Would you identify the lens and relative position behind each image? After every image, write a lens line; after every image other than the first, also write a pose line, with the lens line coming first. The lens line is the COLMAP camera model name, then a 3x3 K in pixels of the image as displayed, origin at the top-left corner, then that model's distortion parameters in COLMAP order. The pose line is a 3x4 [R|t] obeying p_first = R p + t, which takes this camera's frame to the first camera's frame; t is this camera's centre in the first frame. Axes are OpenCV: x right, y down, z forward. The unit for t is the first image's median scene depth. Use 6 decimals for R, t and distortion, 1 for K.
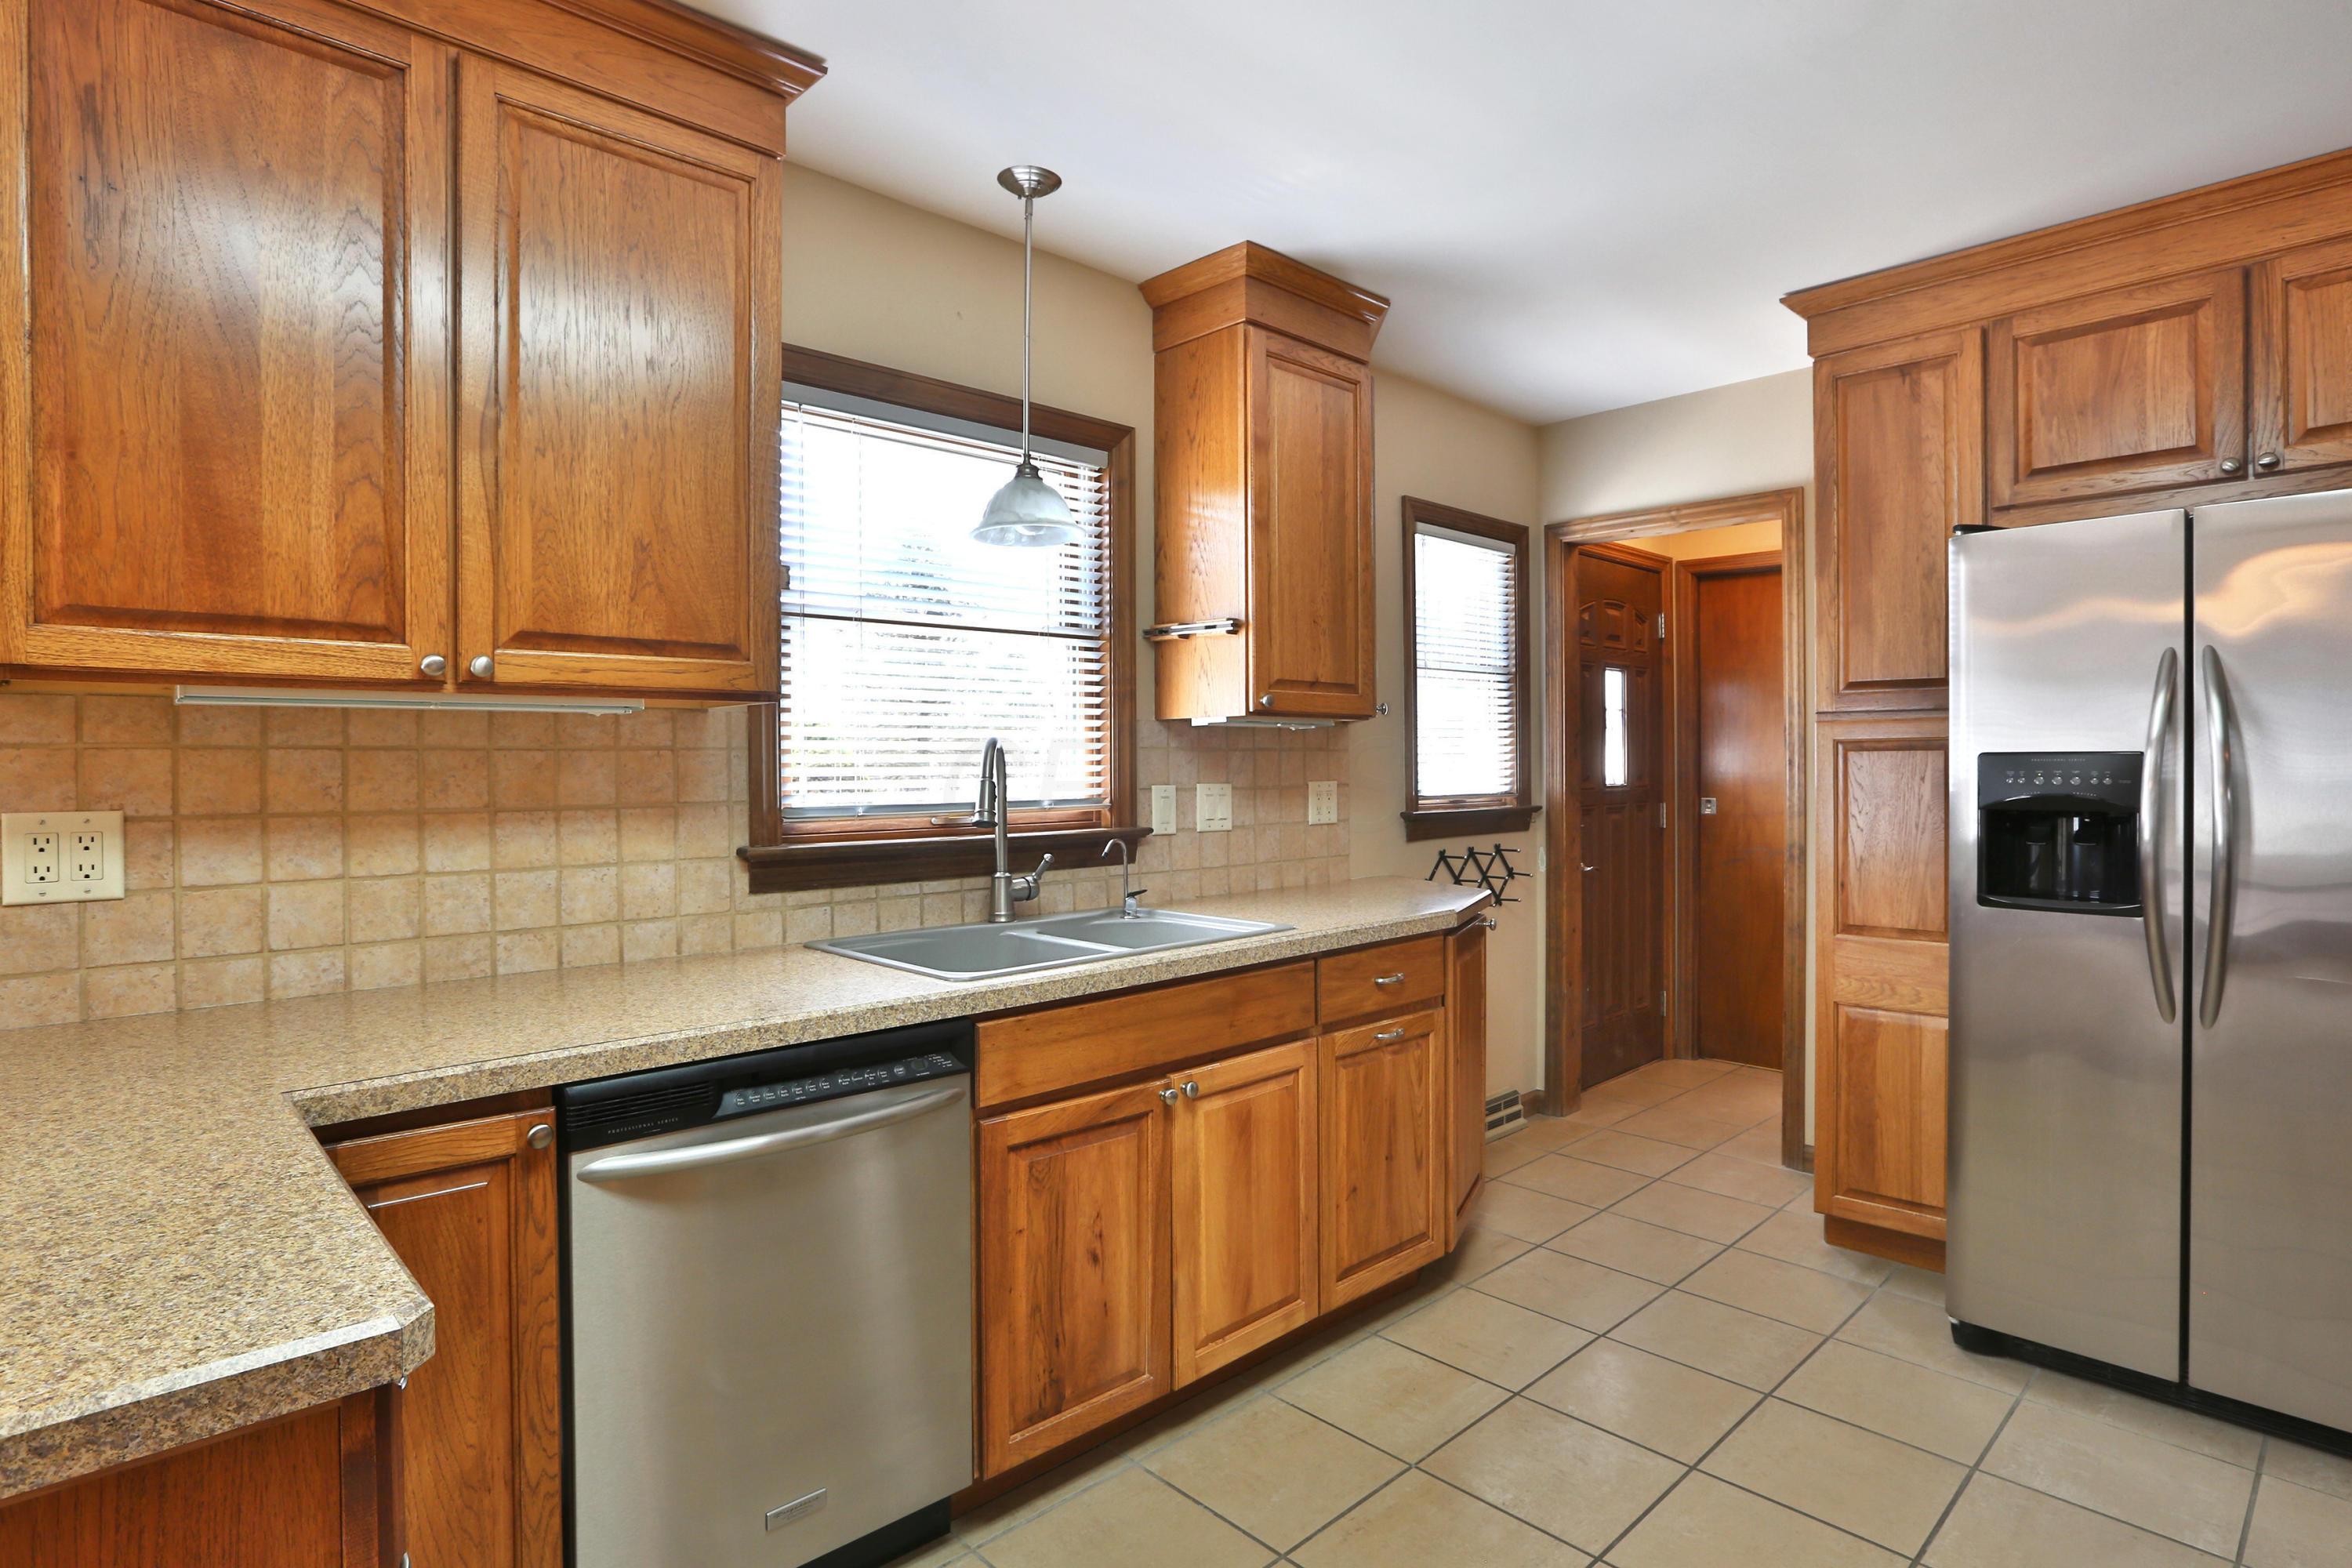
lens RADIAL K [[1222.9, 0, 1172.2], [0, 1222.9, 763.5], [0, 0, 1]] dist [-0.052110, 0.020806]
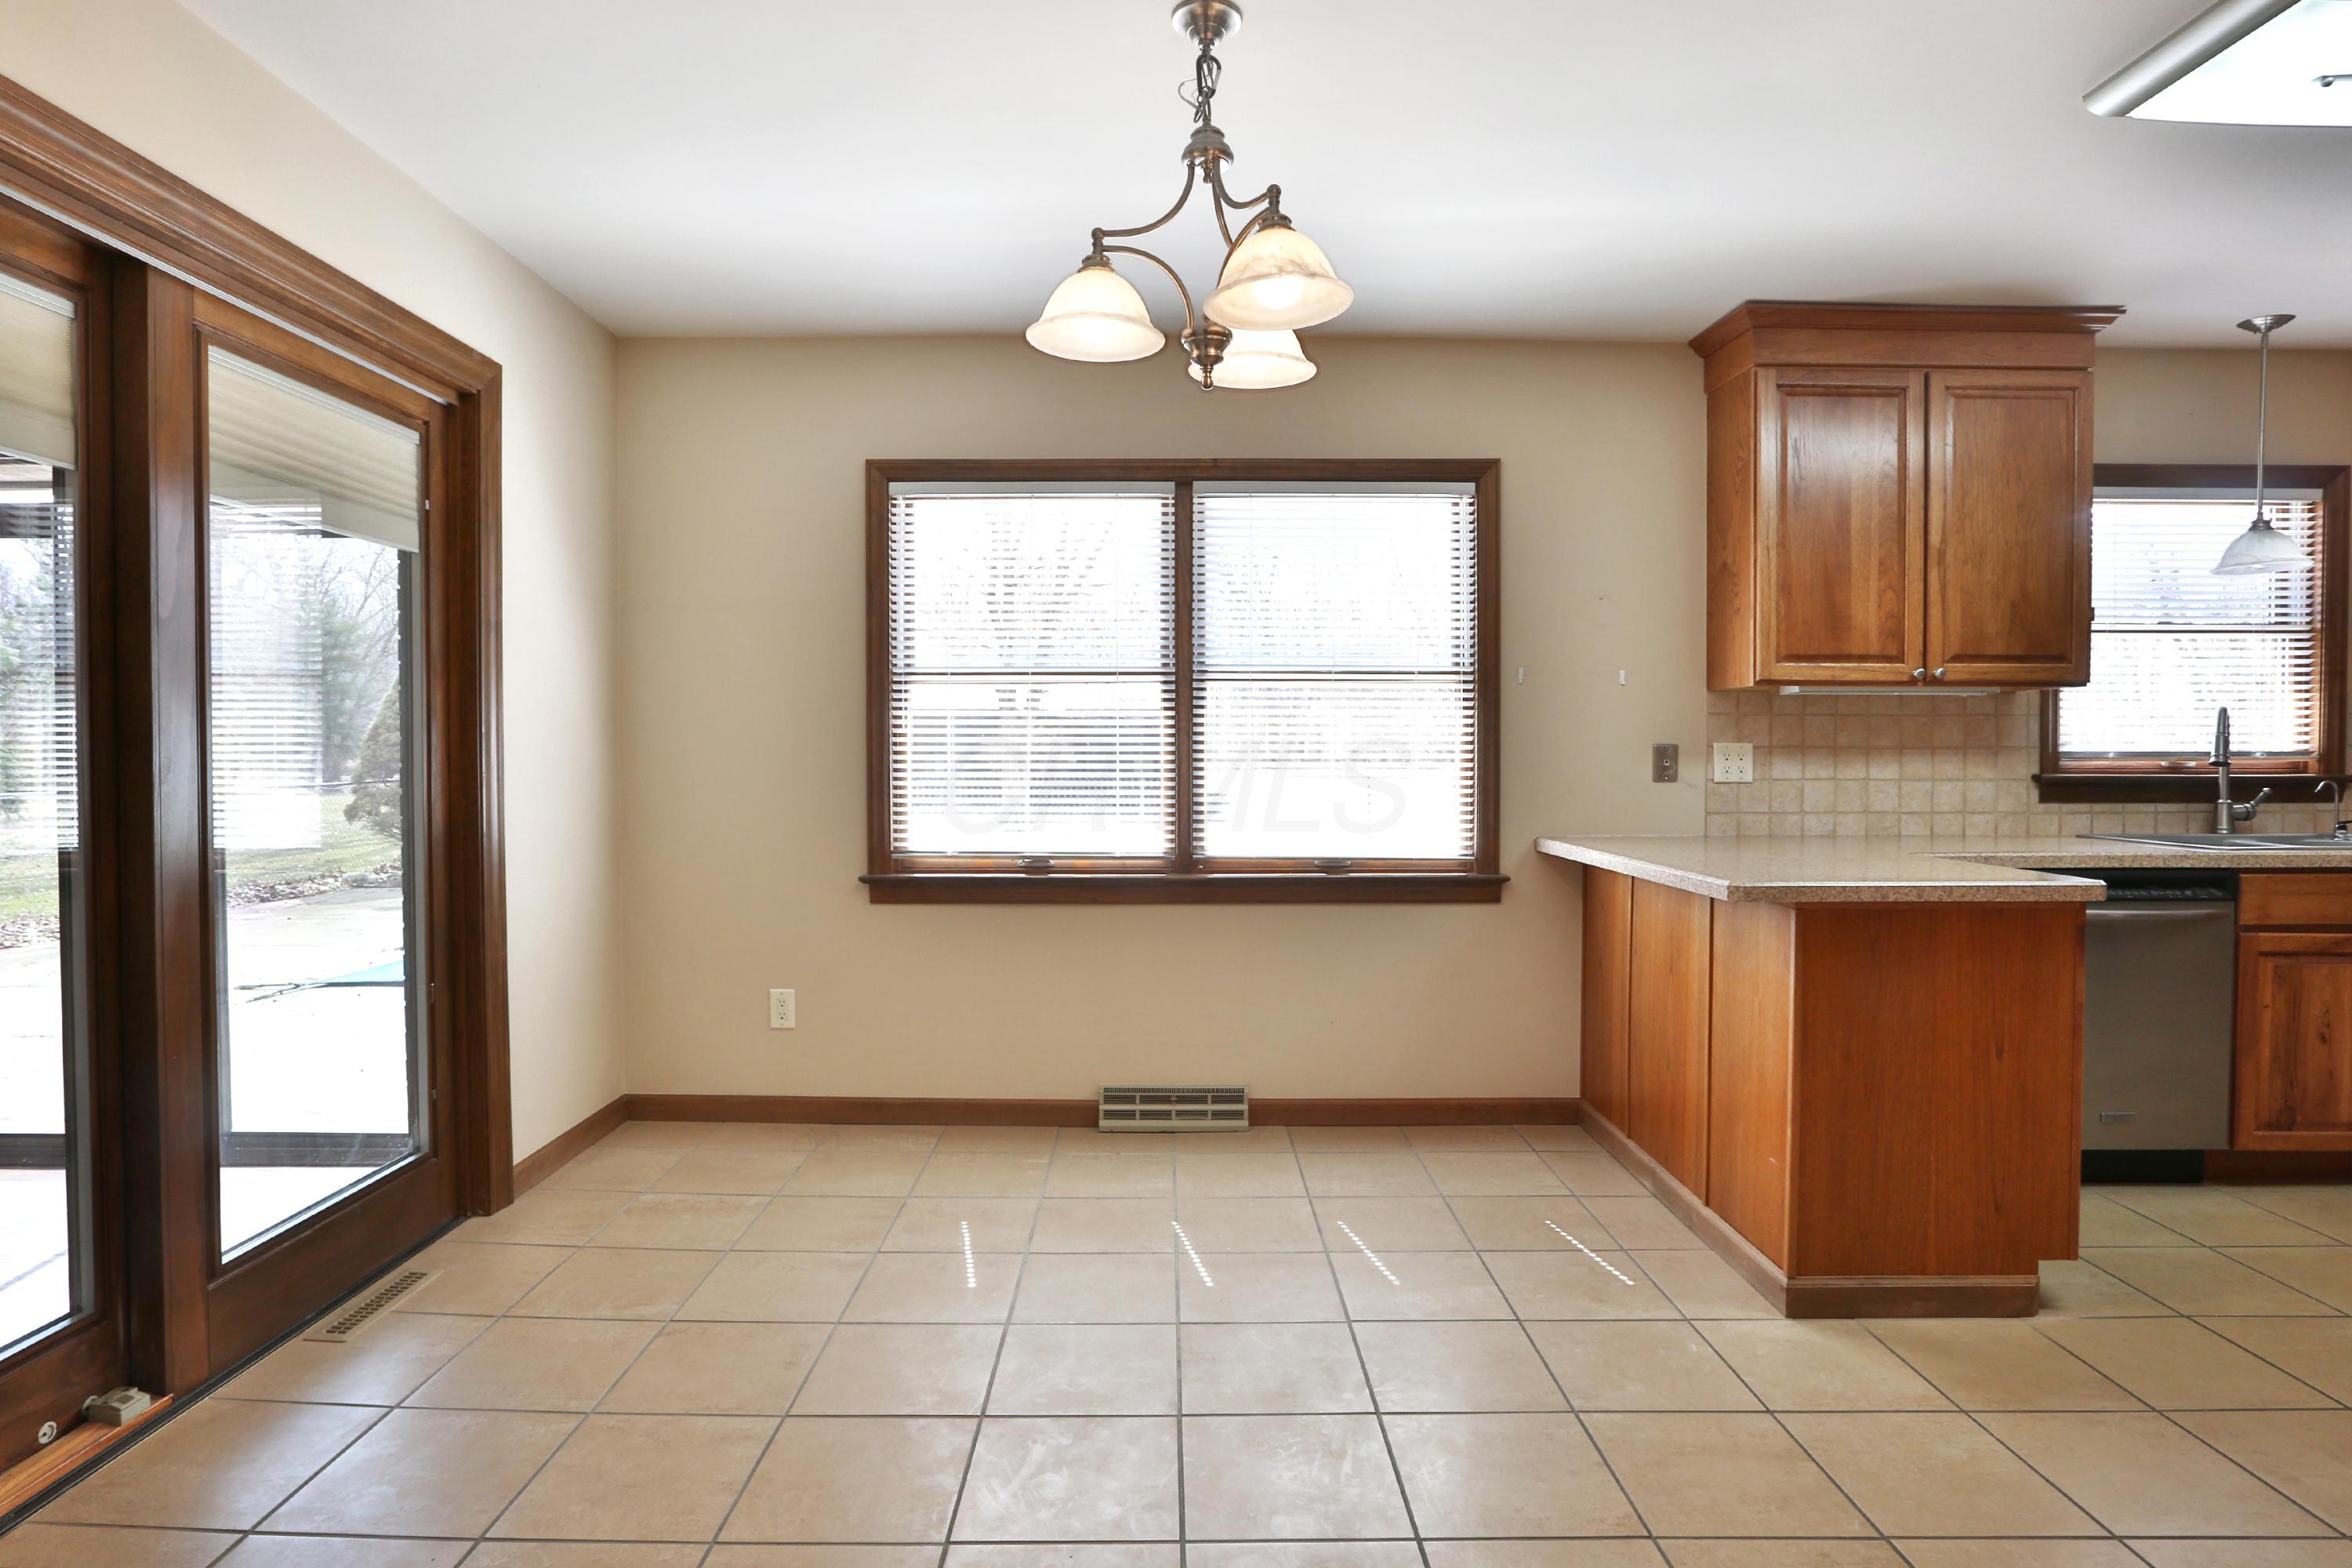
lens RADIAL K [[1222.9, 0, 1156.6], [0, 1222.9, 770.6], [0, 0, 1]] dist [-0.052110, 0.020806]
pose [[0.720998, 0.019044, -0.692675, -0.101040], [-0.005305, 0.999745, 0.021964, 0.039667], [0.692917, -0.012162, 0.720915, -1.174563]]
